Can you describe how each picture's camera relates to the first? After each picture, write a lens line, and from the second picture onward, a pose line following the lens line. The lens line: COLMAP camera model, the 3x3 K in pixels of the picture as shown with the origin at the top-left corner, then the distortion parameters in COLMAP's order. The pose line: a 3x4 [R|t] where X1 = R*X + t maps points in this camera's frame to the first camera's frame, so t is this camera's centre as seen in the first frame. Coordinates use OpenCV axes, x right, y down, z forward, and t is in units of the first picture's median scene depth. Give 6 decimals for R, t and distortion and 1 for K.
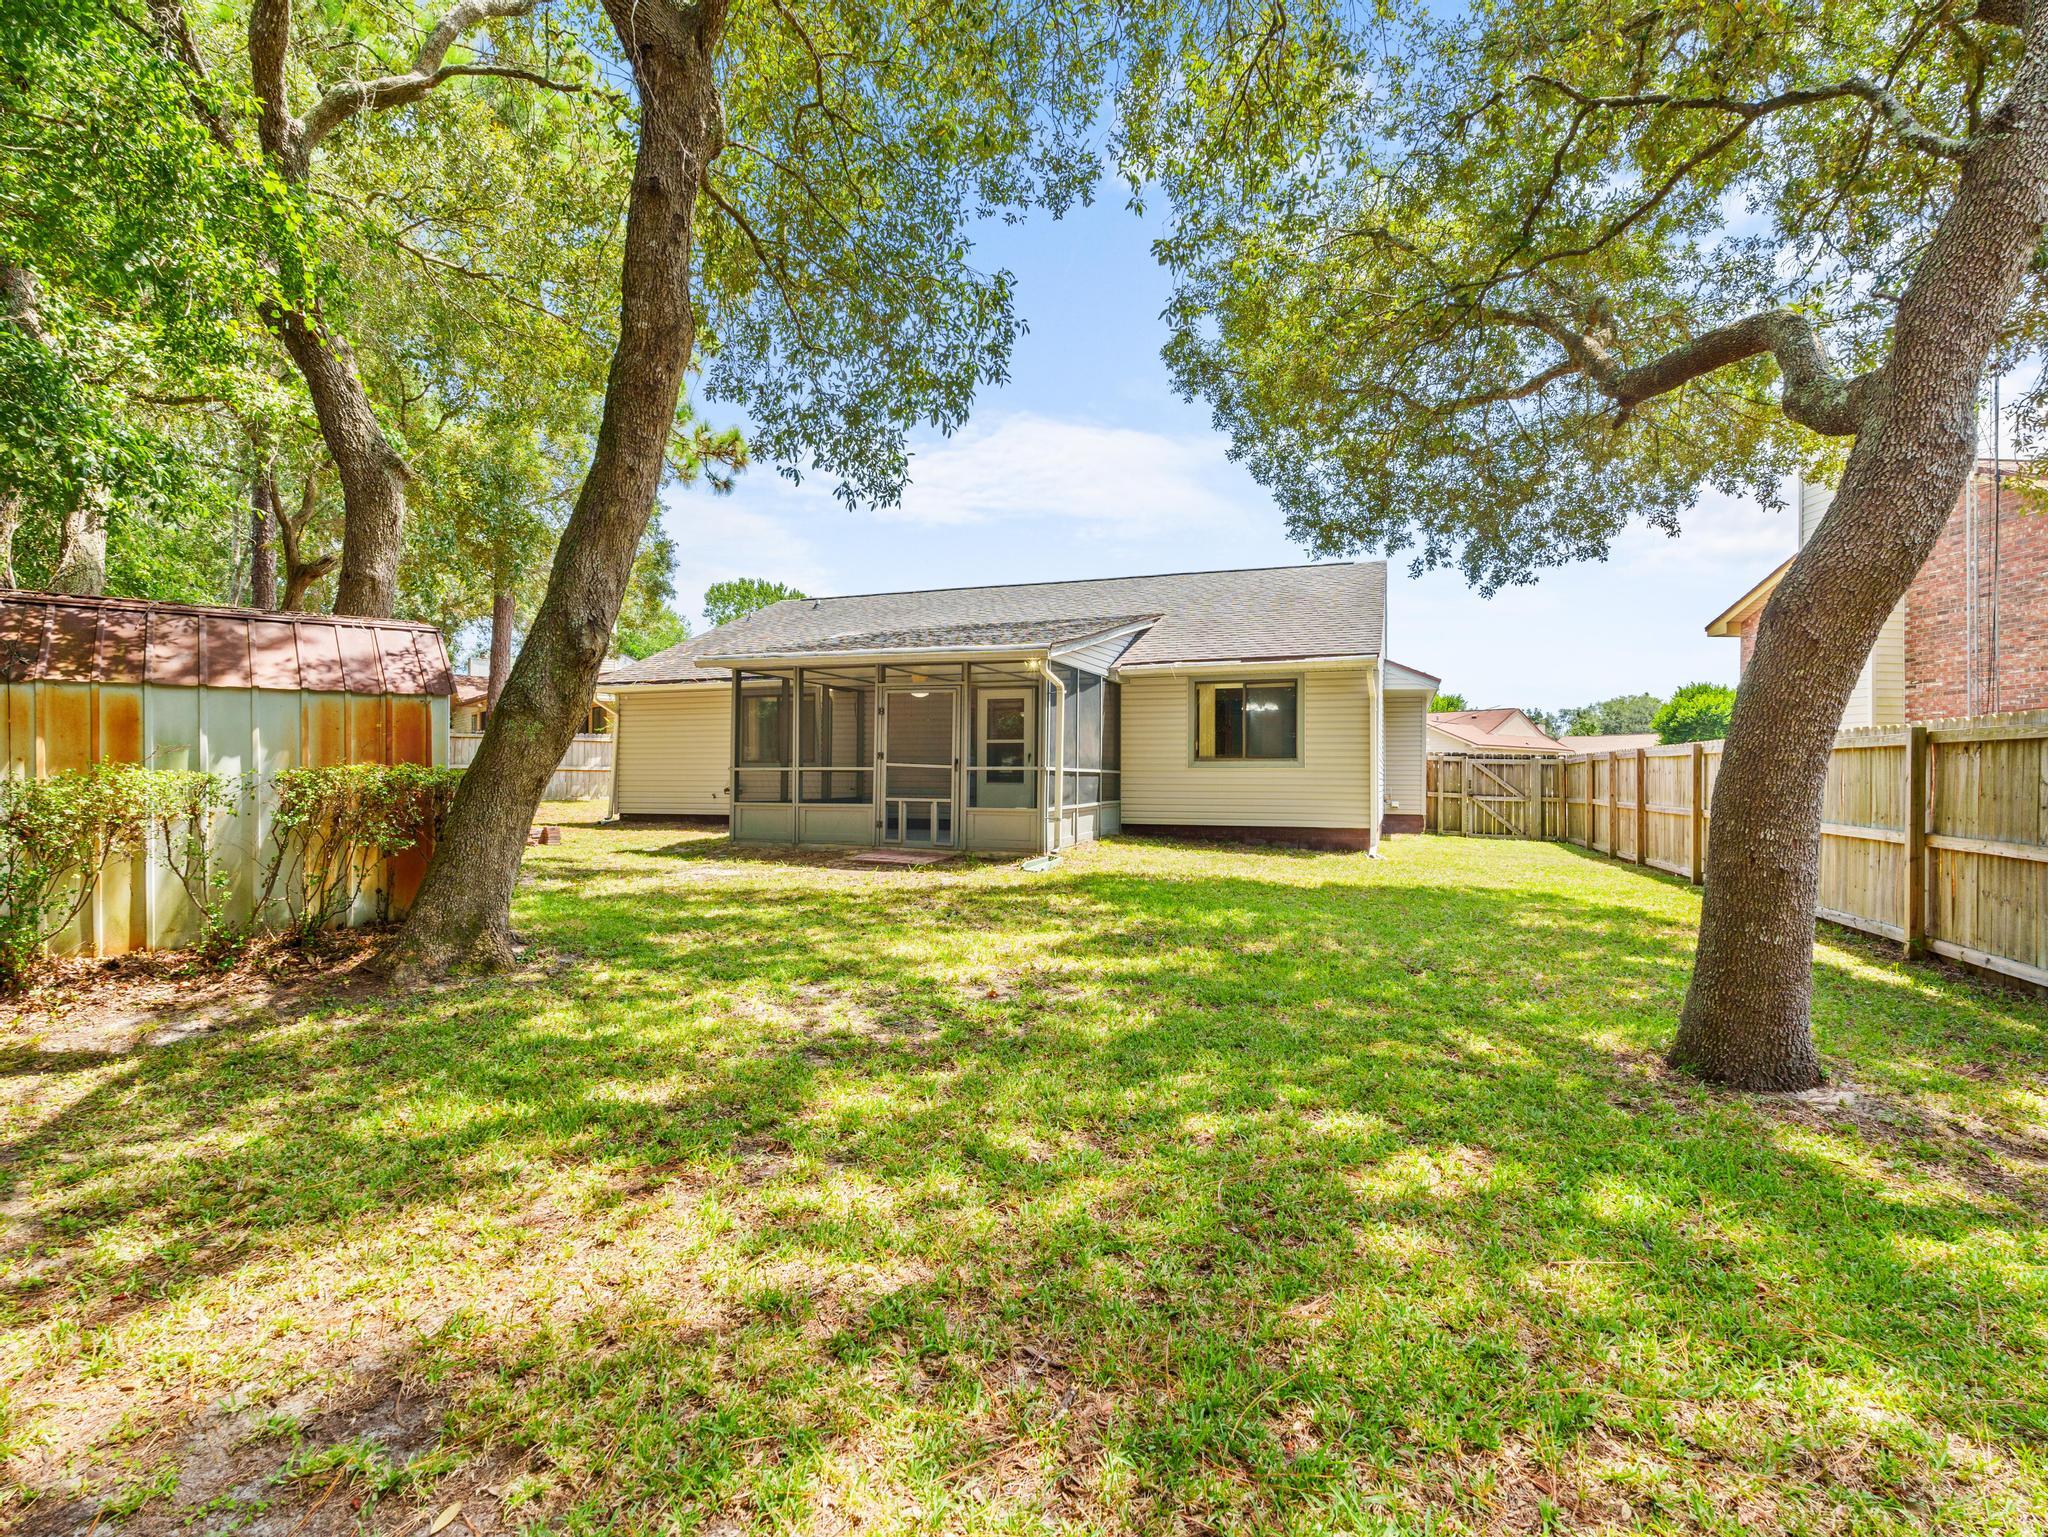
lens RADIAL K [[959.9, 0, 1024.0], [0, 959.9, 768.5], [0, 0, 1]] dist [-0.000971, 0.000125]
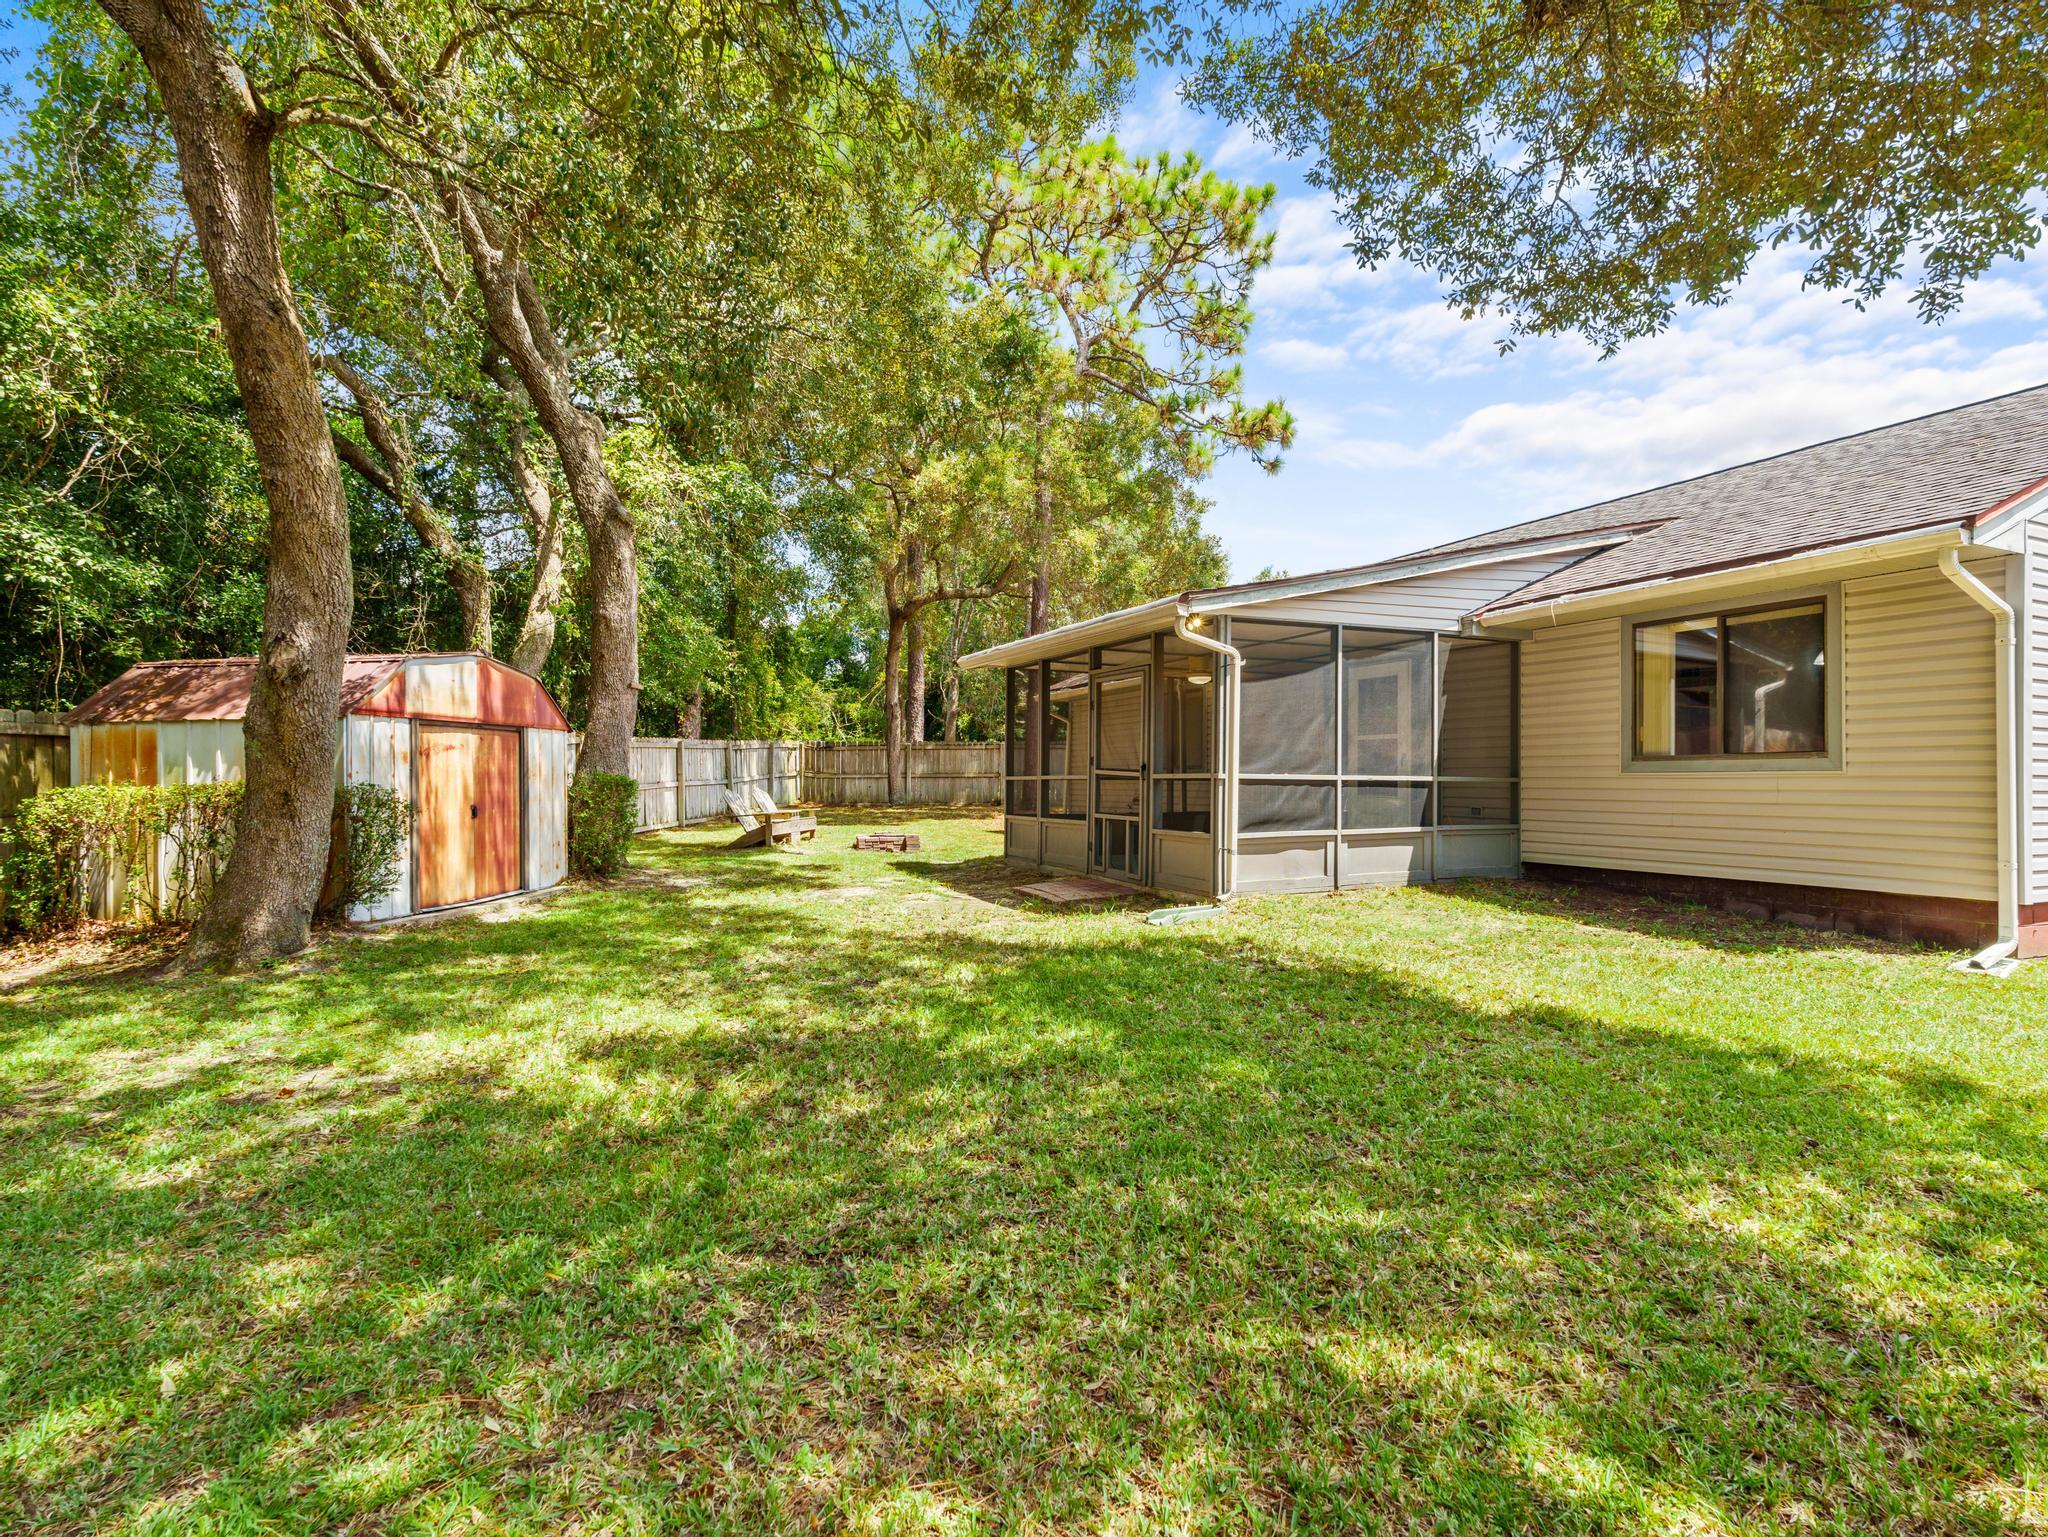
lens RADIAL K [[1007.5, 0, 1023.0], [0, 1007.5, 772.0], [0, 0, 1]] dist [-0.002144, 0.001054]
pose [[0.707057, -0.008486, -0.707106, 0.361452], [0.000940, 0.999938, -0.011060, 0.004854], [0.707156, 0.007155, 0.707021, 0.325881]]
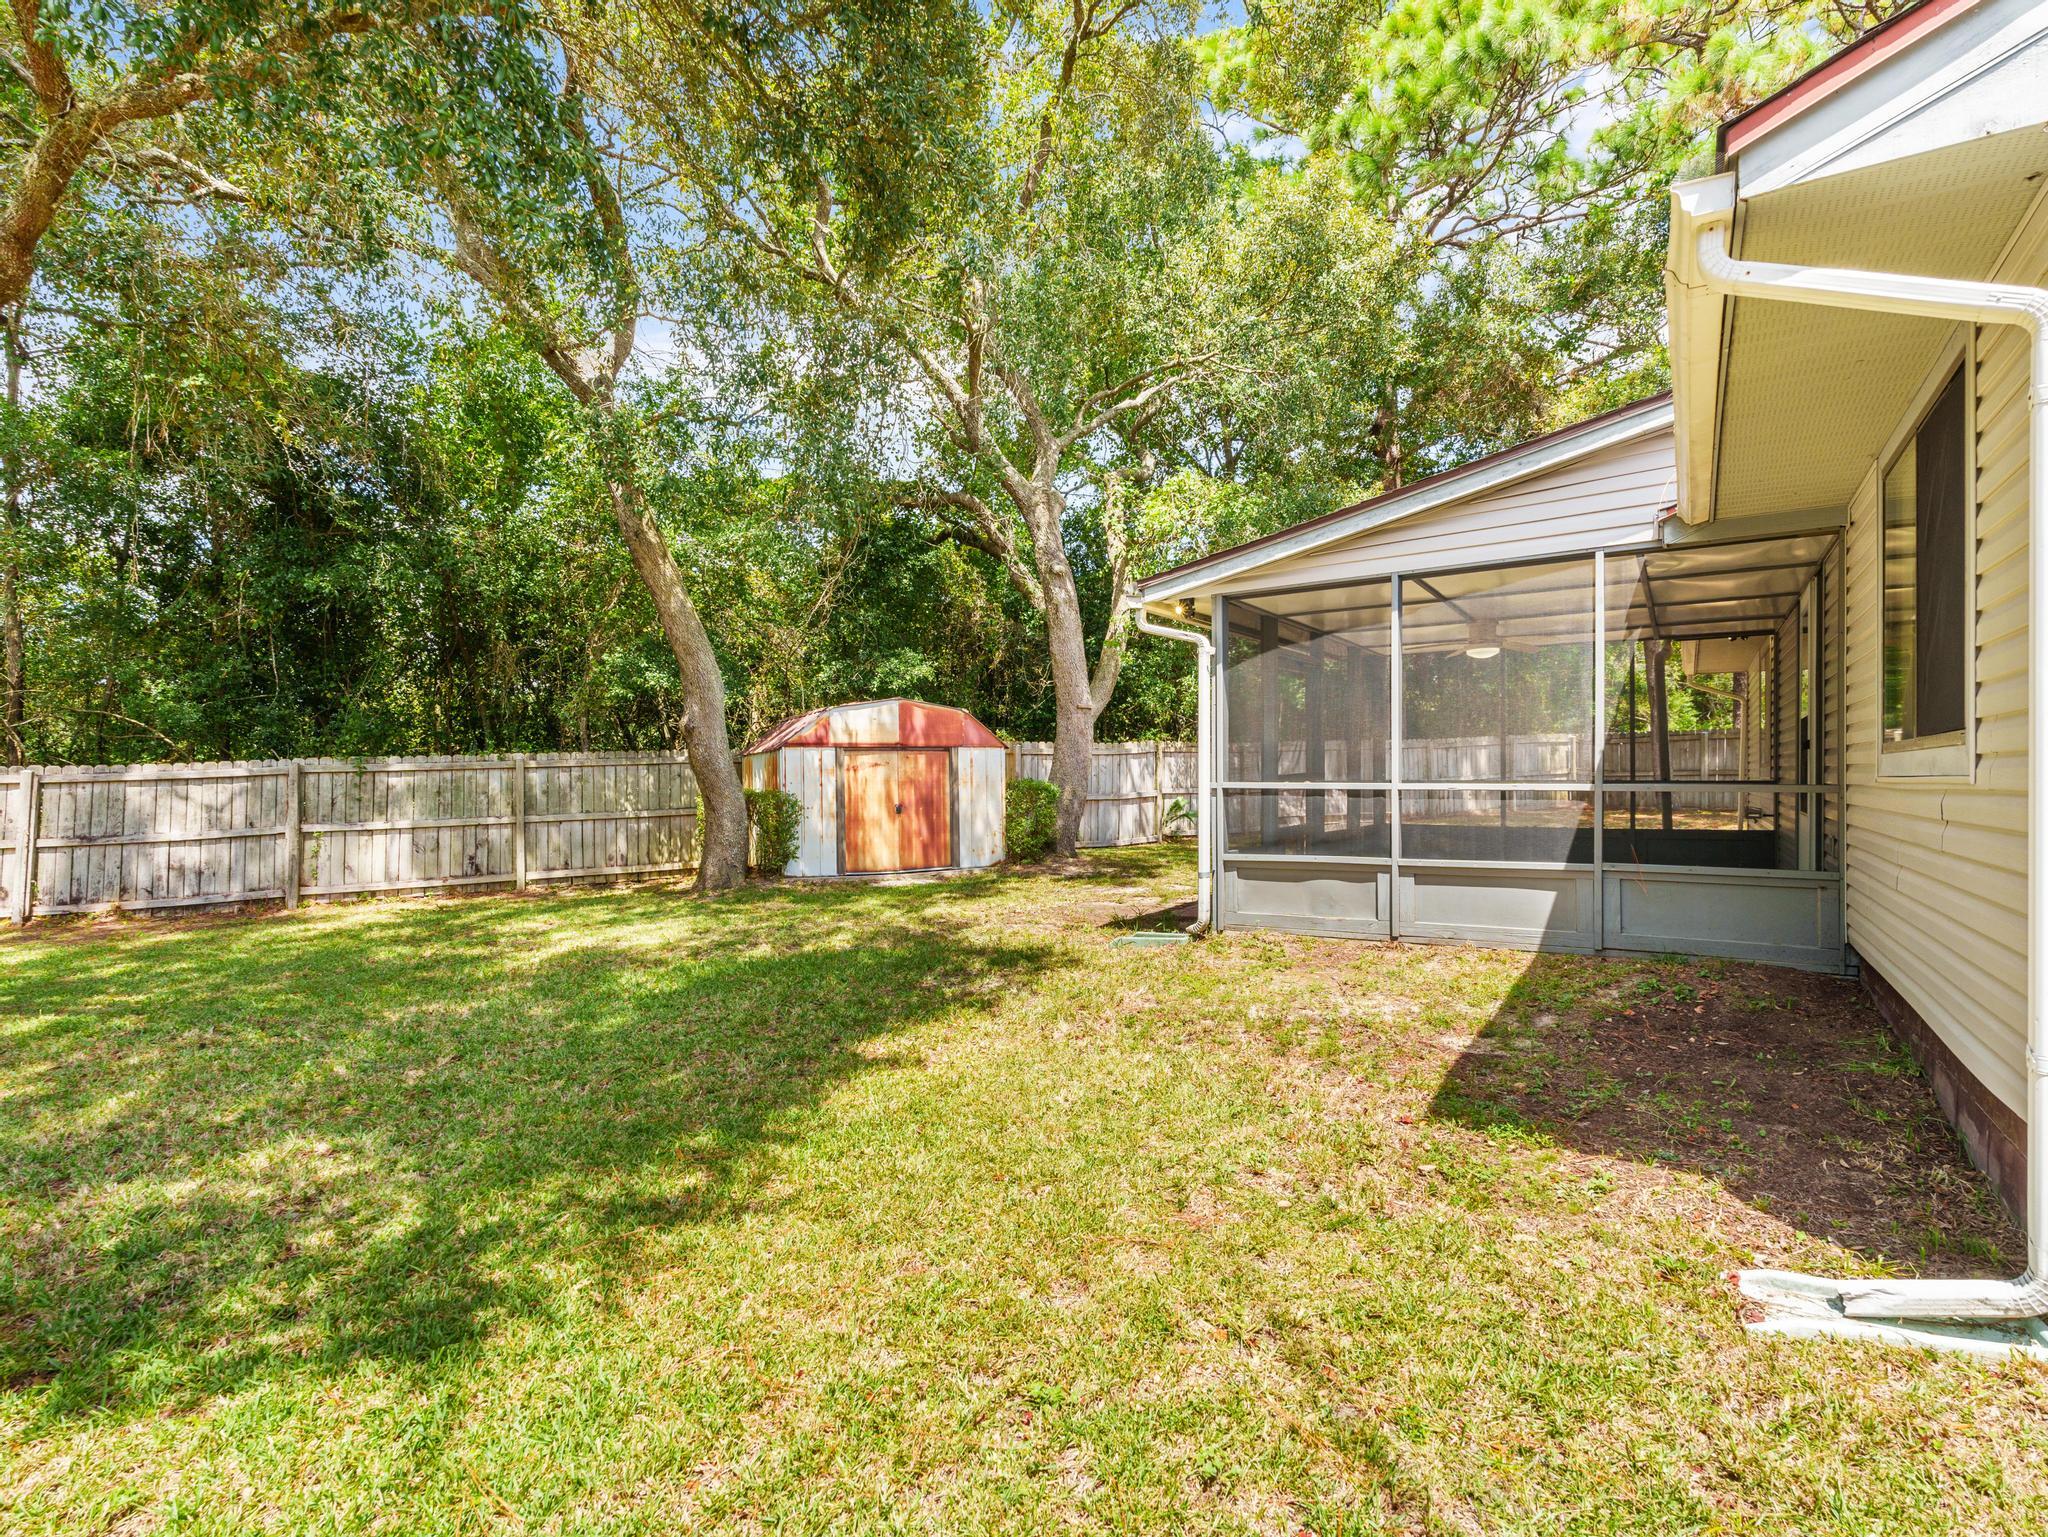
lens RADIAL K [[1007.5, 0, 1023.0], [0, 1007.5, 772.0], [0, 0, 1]] dist [-0.002144, 0.001054]
pose [[-0.224347, -0.007913, -0.974477, 0.531533], [0.004044, 0.999951, -0.009051, -0.001106], [0.974501, -0.005972, -0.224304, 0.829556]]
